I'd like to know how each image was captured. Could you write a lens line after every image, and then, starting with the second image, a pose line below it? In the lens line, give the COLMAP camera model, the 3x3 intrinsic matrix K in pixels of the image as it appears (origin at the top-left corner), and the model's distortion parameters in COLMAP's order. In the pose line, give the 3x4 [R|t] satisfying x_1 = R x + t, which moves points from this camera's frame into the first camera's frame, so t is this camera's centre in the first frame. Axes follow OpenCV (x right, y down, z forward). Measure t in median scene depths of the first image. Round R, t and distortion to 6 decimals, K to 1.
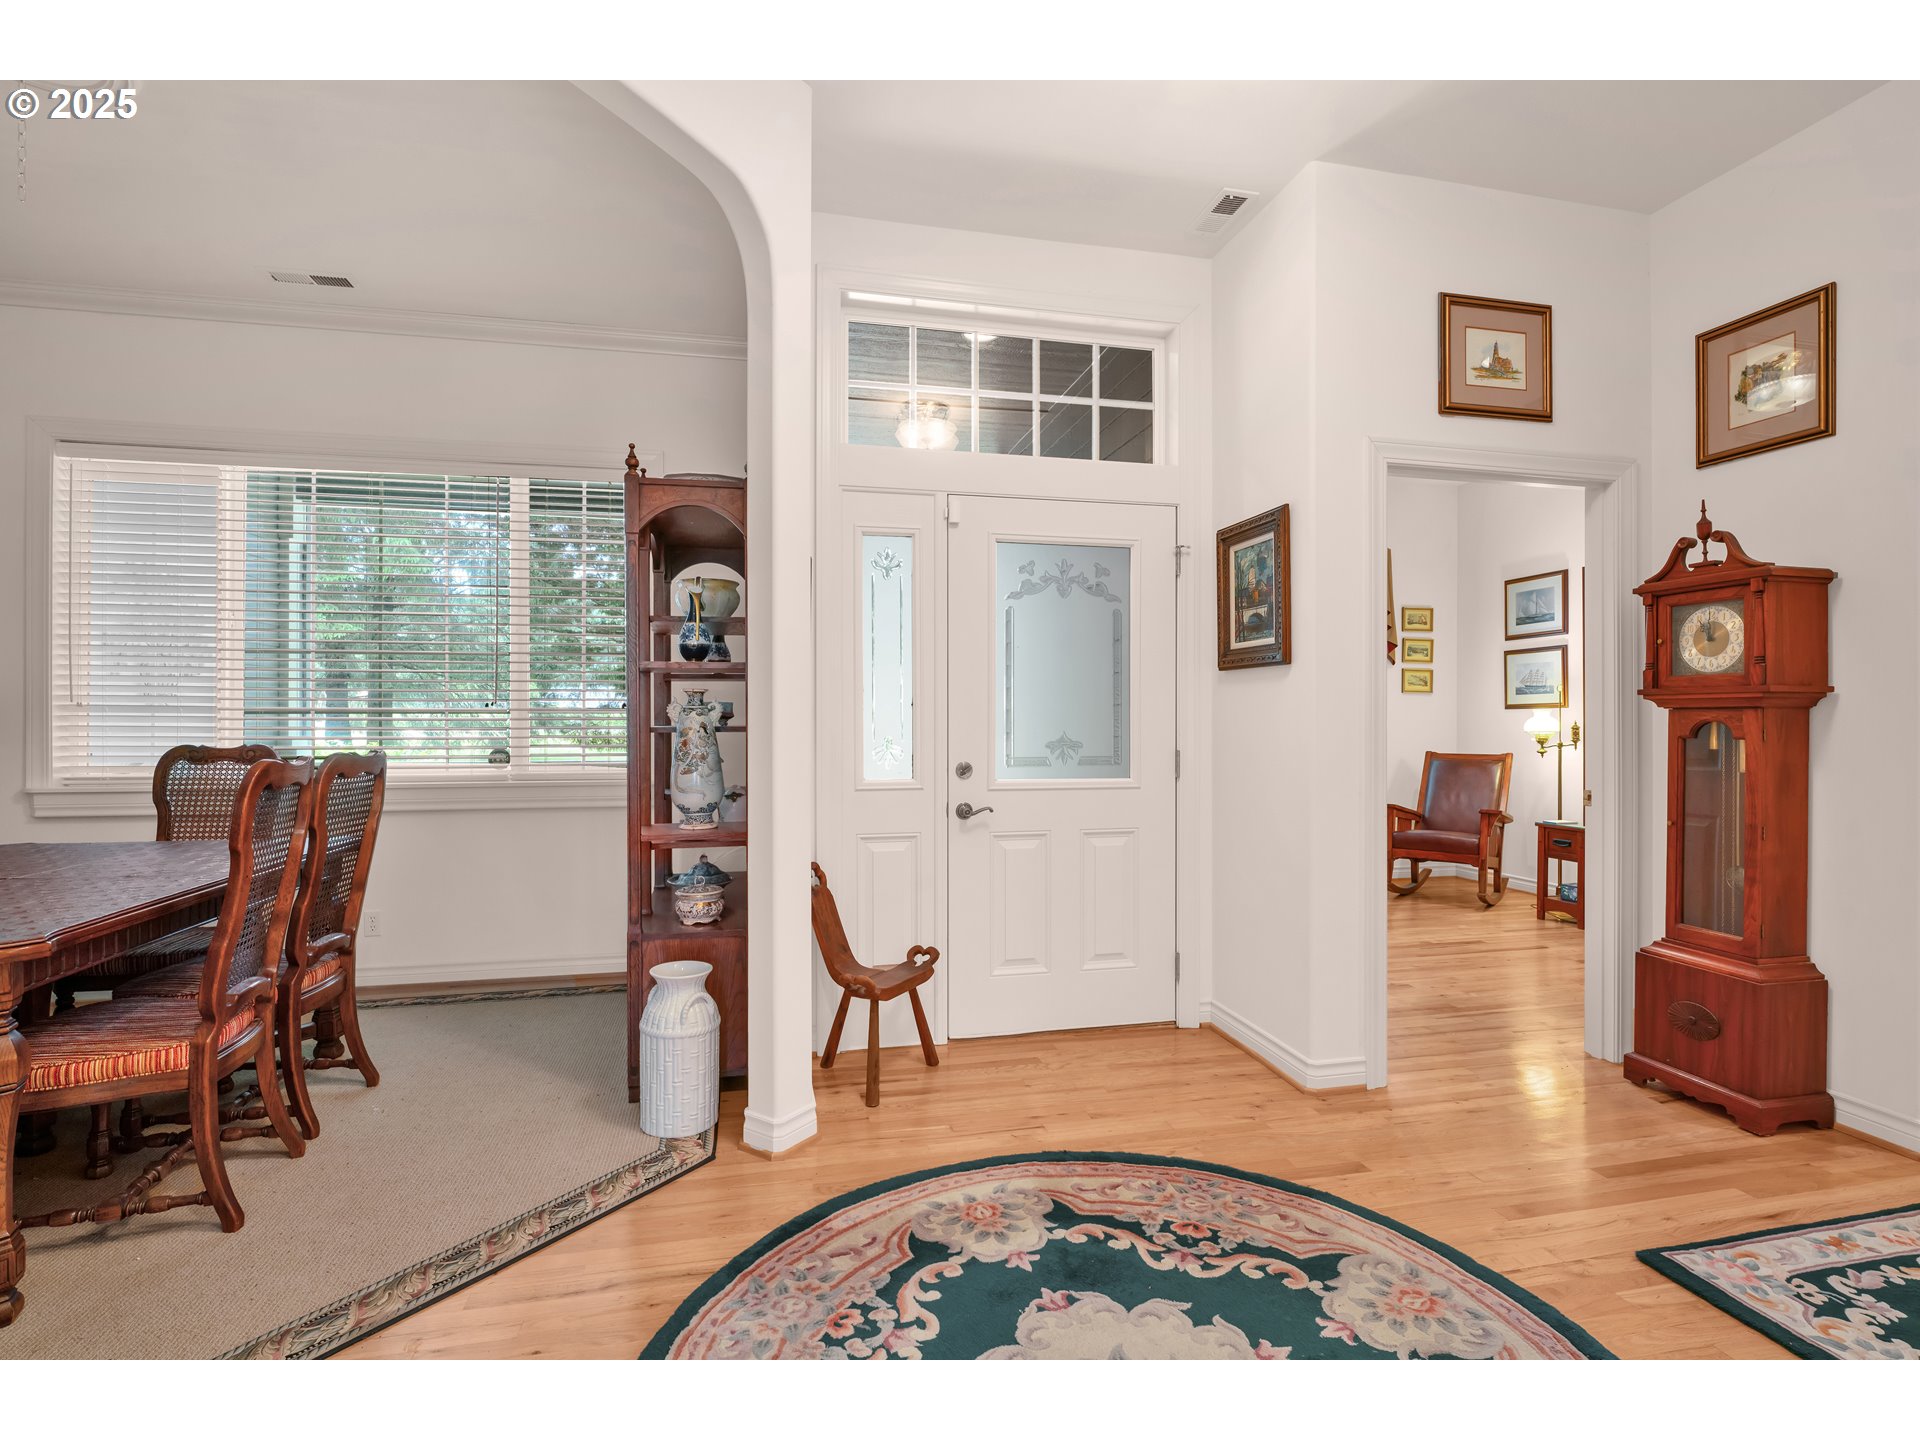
lens RADIAL K [[912.7, 0, 956.7], [0, 912.7, 720.9], [0, 0, 1]] dist [-0.012574, 0.000326]
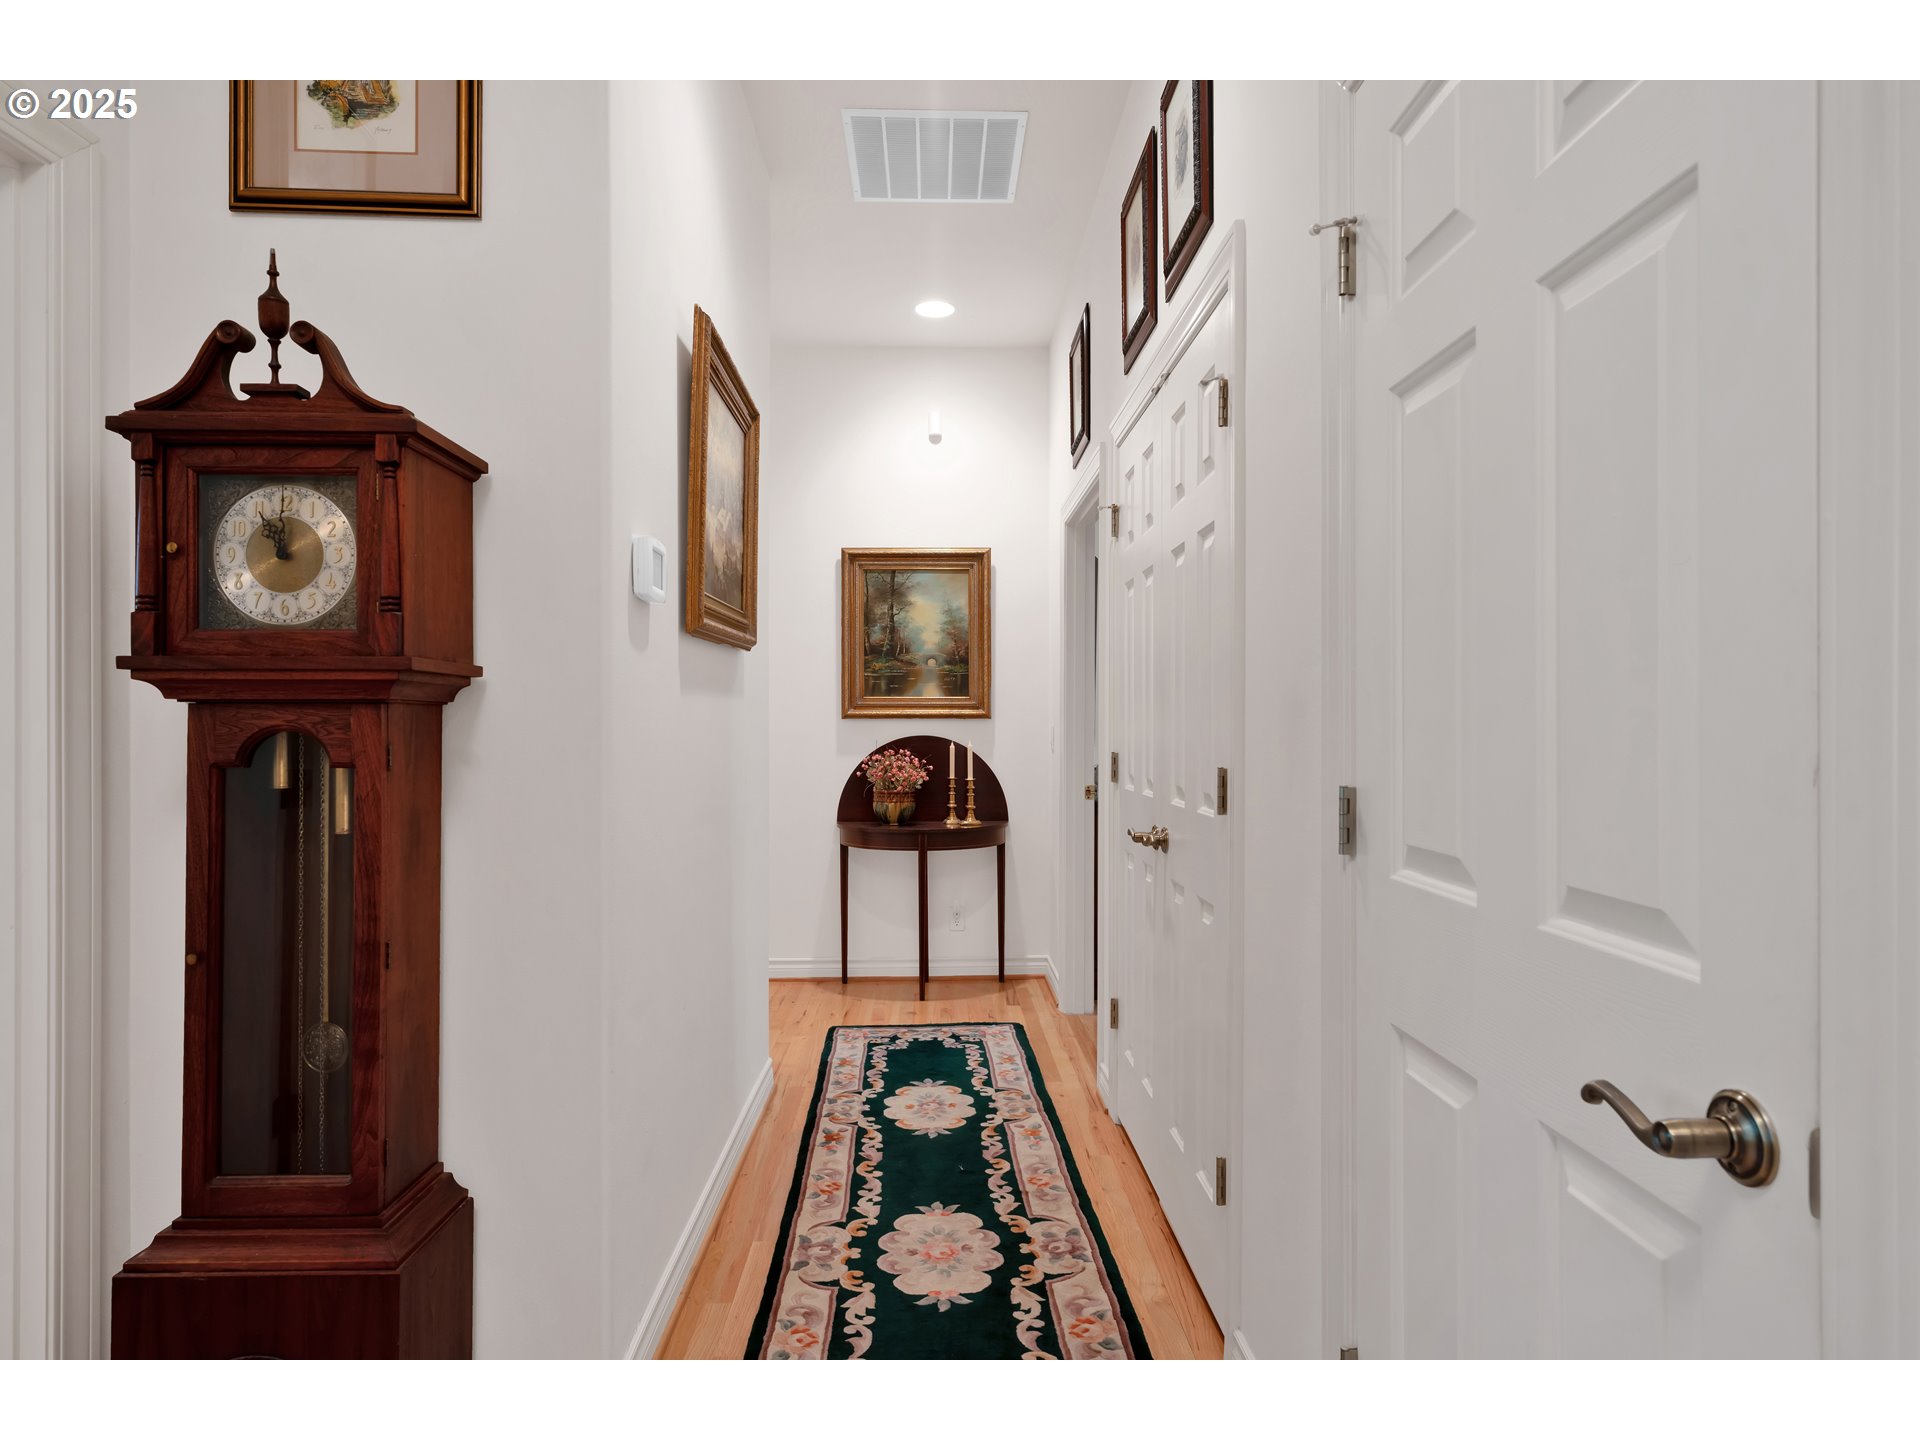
lens RADIAL K [[1125.6, 0, 965.0], [0, 1125.6, 726.7], [0, 0, 1]] dist [0.006144, 0.004017]
pose [[0.195386, 0.001176, 0.980726, 0.328471], [0.003232, 0.999993, -0.001843, 0.000905], [-0.980721, 0.003530, 0.195380, 0.539269]]
